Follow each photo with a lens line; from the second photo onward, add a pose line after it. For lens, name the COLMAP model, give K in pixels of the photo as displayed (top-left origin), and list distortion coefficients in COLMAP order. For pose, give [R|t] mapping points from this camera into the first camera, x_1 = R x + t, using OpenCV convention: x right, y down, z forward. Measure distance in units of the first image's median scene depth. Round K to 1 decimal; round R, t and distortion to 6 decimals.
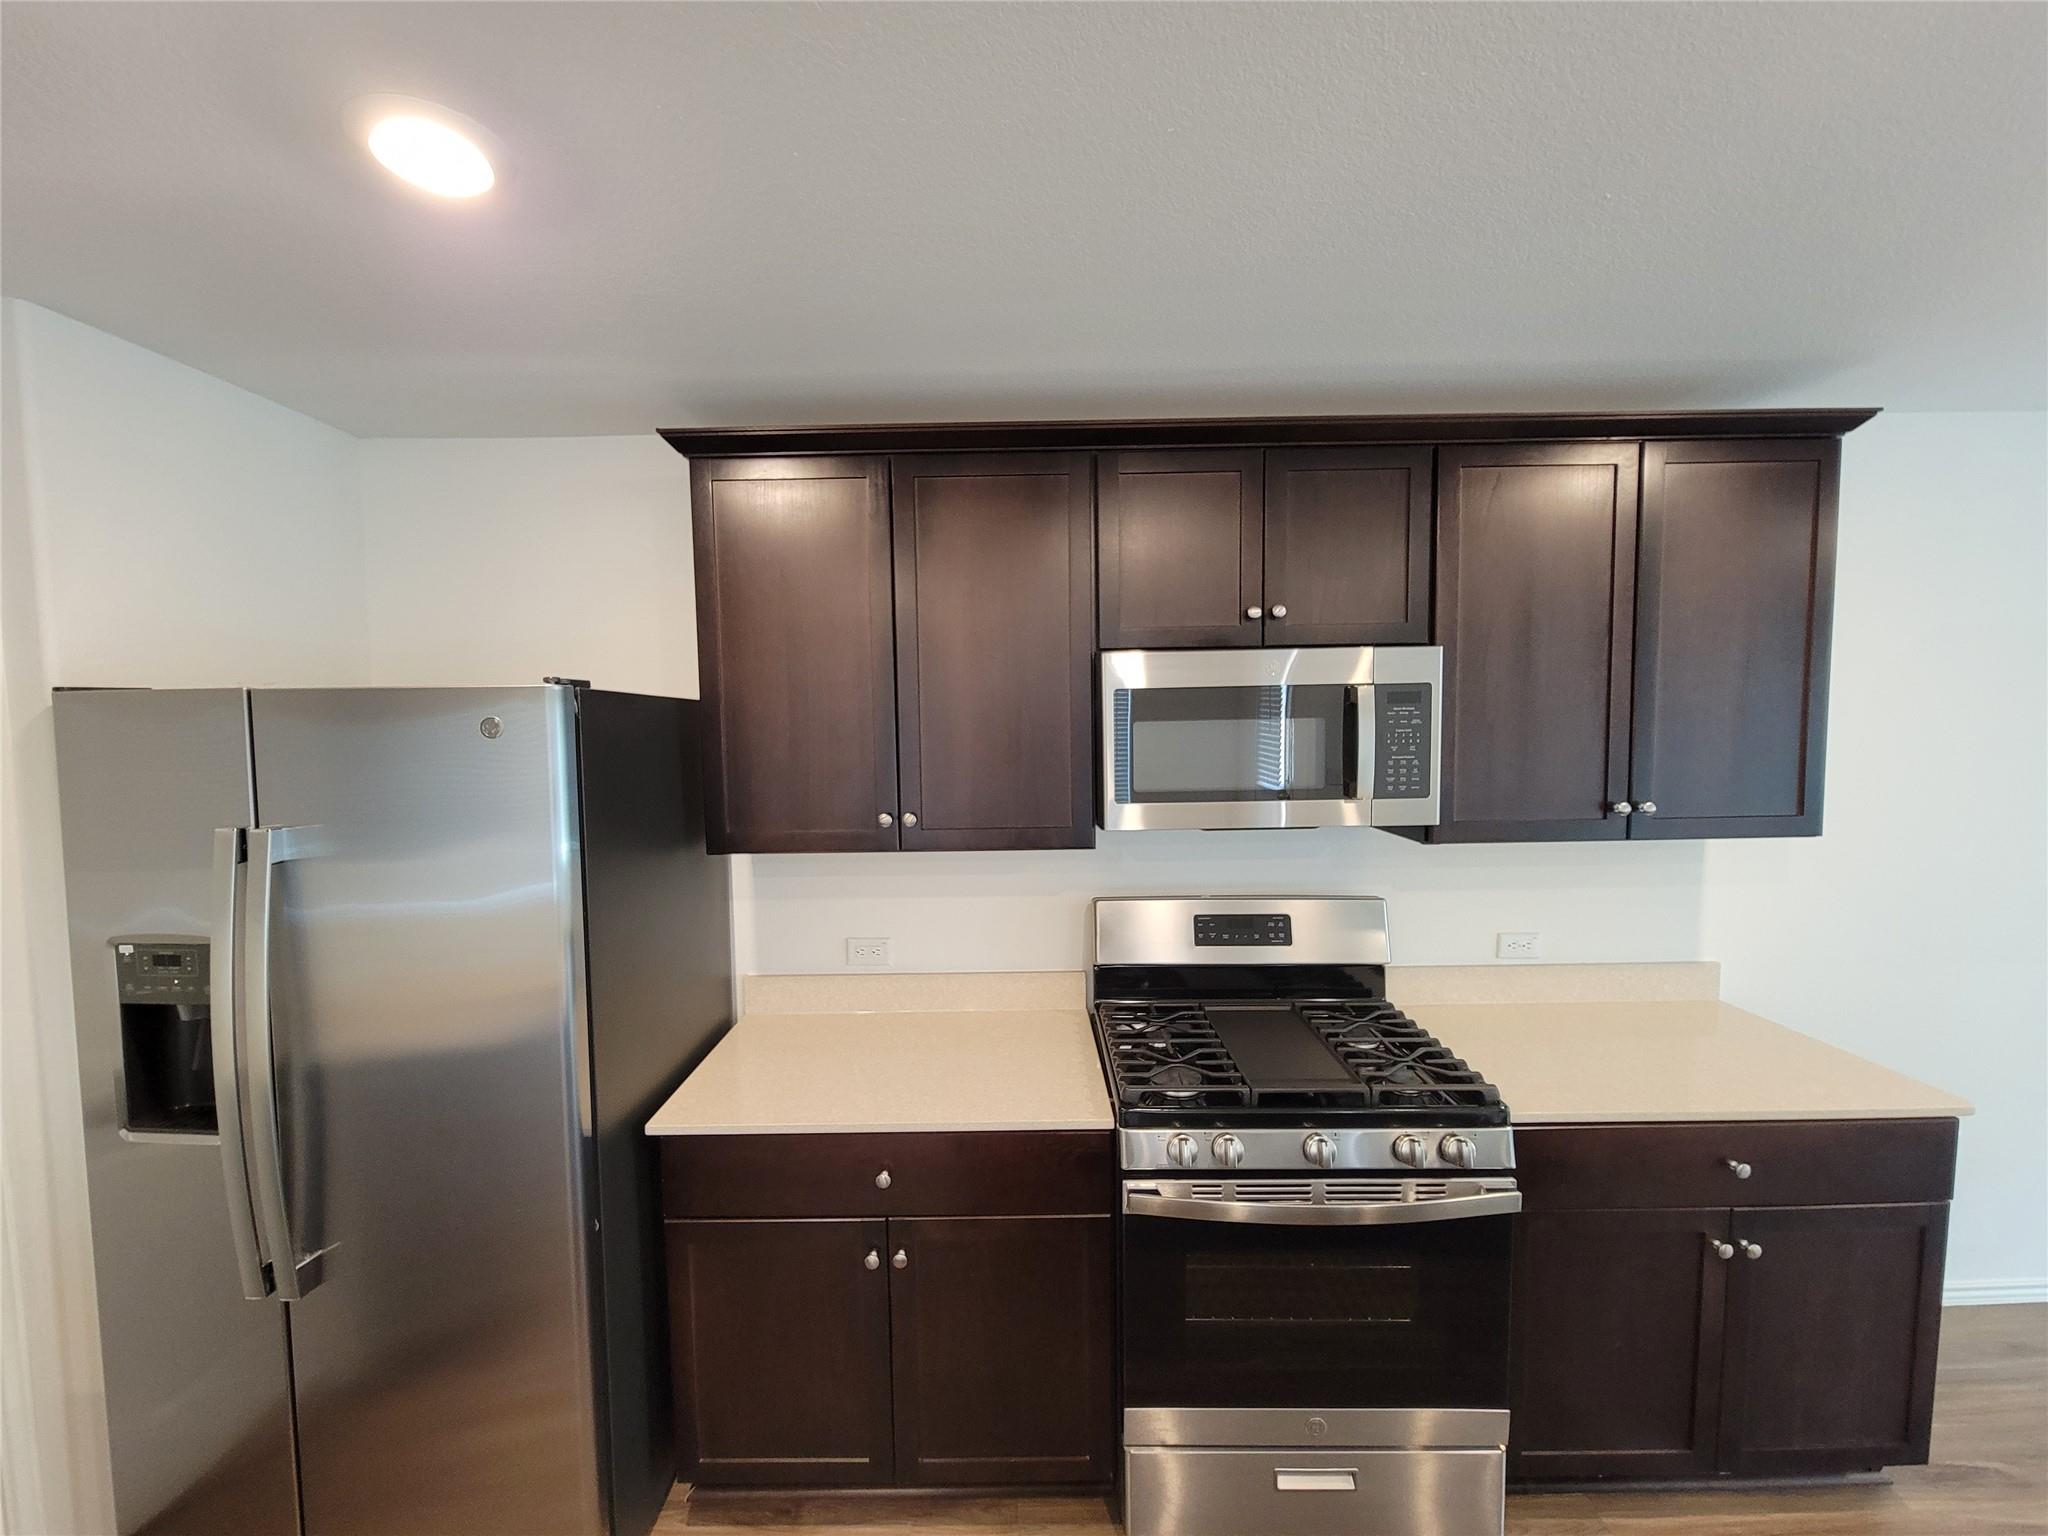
lens RADIAL K [[832.2, 0, 1009.3], [0, 832.2, 774.5], [0, 0, 1]] dist [-0.003199, 0.000622]
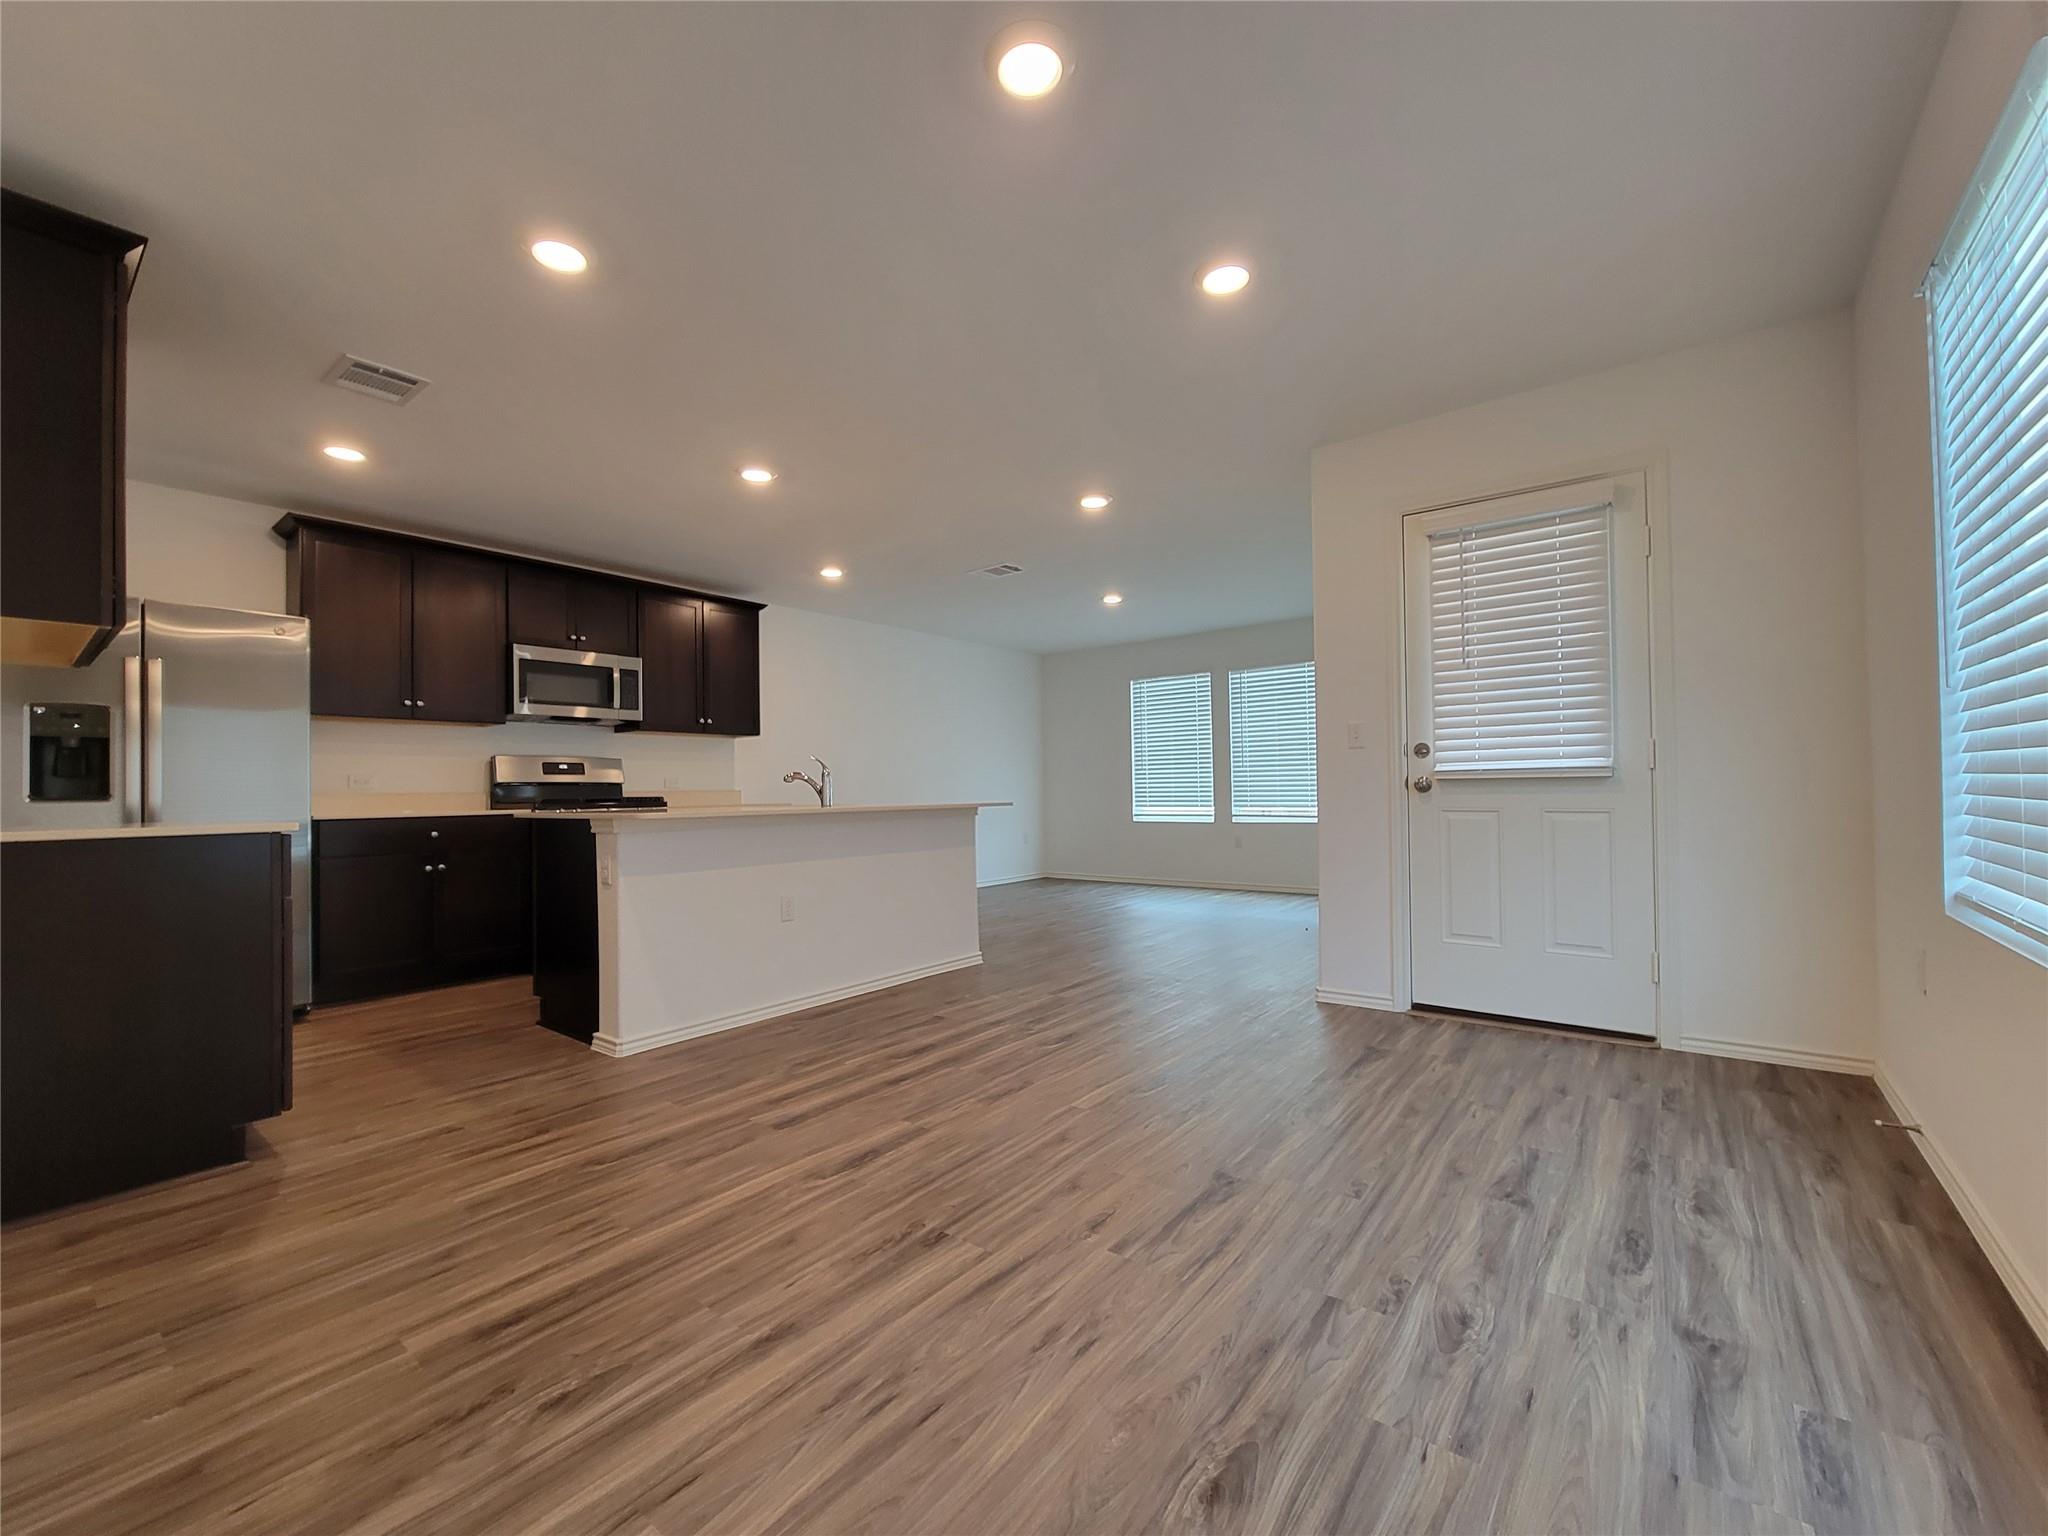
lens RADIAL K [[832.2, 0, 1009.3], [0, 832.2, 774.5], [0, 0, 1]] dist [-0.003199, 0.000622]
pose [[0.612821, 0.022108, 0.789912, -0.947804], [0.052194, 0.996293, -0.068377, 0.500373], [-0.788496, 0.083131, 0.609396, -1.693732]]
